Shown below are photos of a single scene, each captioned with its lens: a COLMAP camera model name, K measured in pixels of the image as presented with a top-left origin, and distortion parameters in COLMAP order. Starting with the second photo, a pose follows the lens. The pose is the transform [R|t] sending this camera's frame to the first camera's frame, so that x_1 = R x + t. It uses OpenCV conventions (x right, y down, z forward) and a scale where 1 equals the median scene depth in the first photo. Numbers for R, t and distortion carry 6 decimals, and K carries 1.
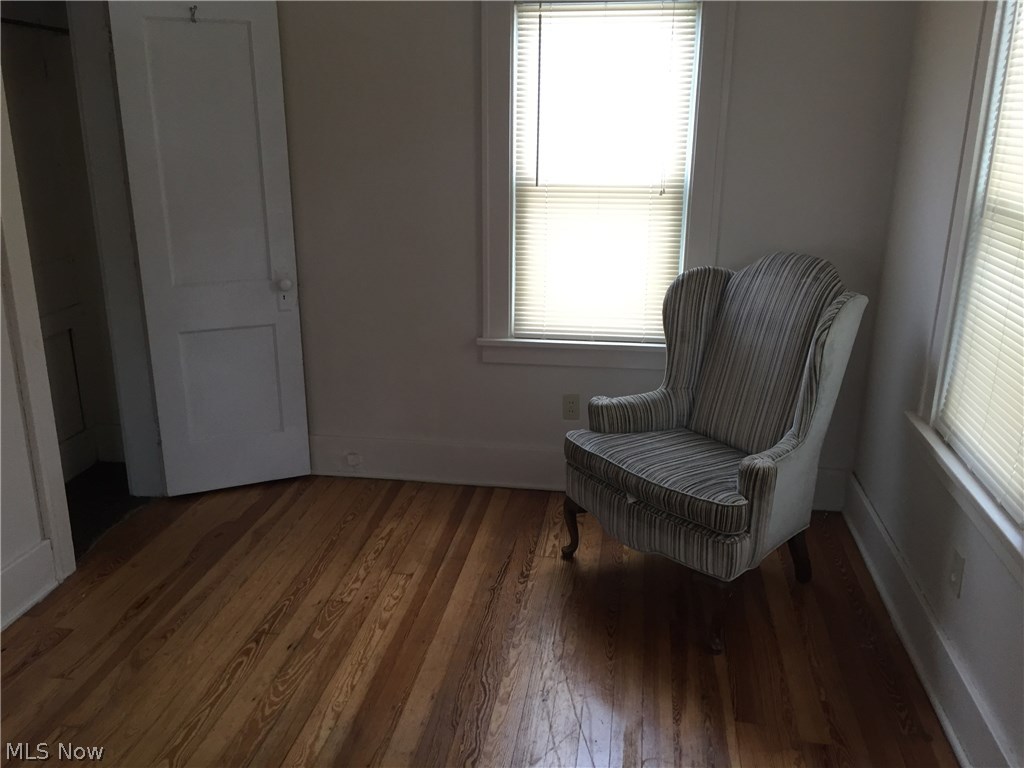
lens RADIAL K [[870.0, 0, 510.8], [0, 870.0, 386.7], [0, 0, 1]] dist [0.079540, -0.088626]
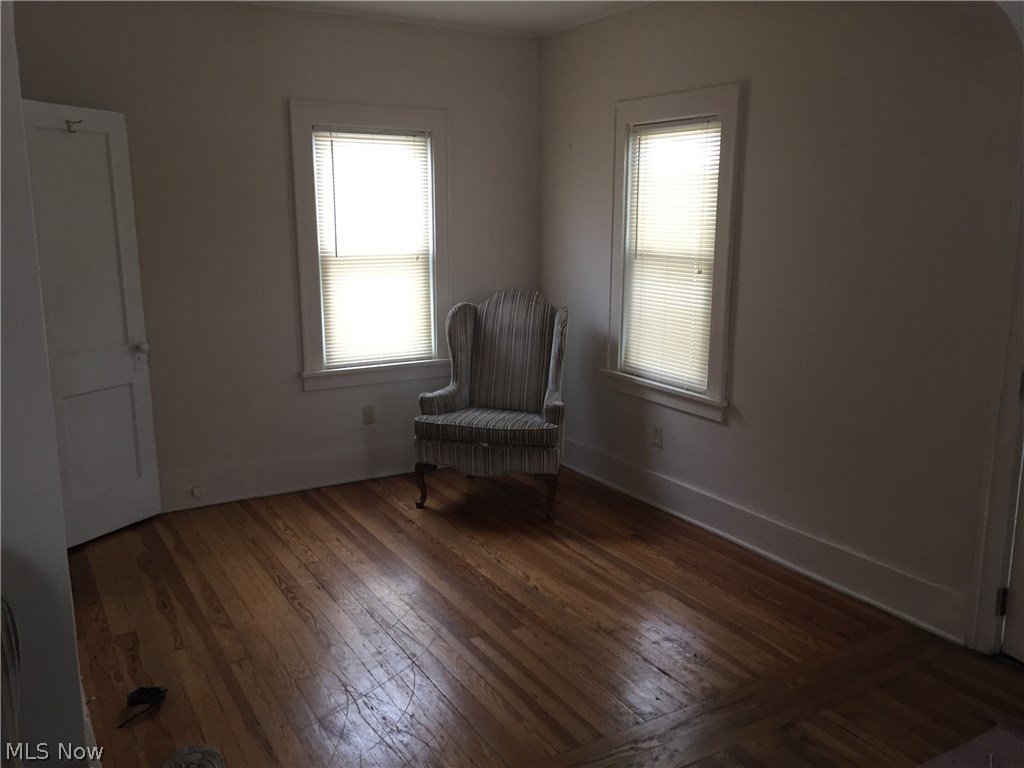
lens RADIAL K [[870.0, 0, 513.2], [0, 870.0, 386.1], [0, 0, 1]] dist [0.079540, -0.088626]
pose [[0.773015, -0.130261, 0.620870, -0.658987], [0.188308, 0.981697, -0.028489, 0.066550], [-0.605795, 0.138937, 0.783395, -0.238671]]
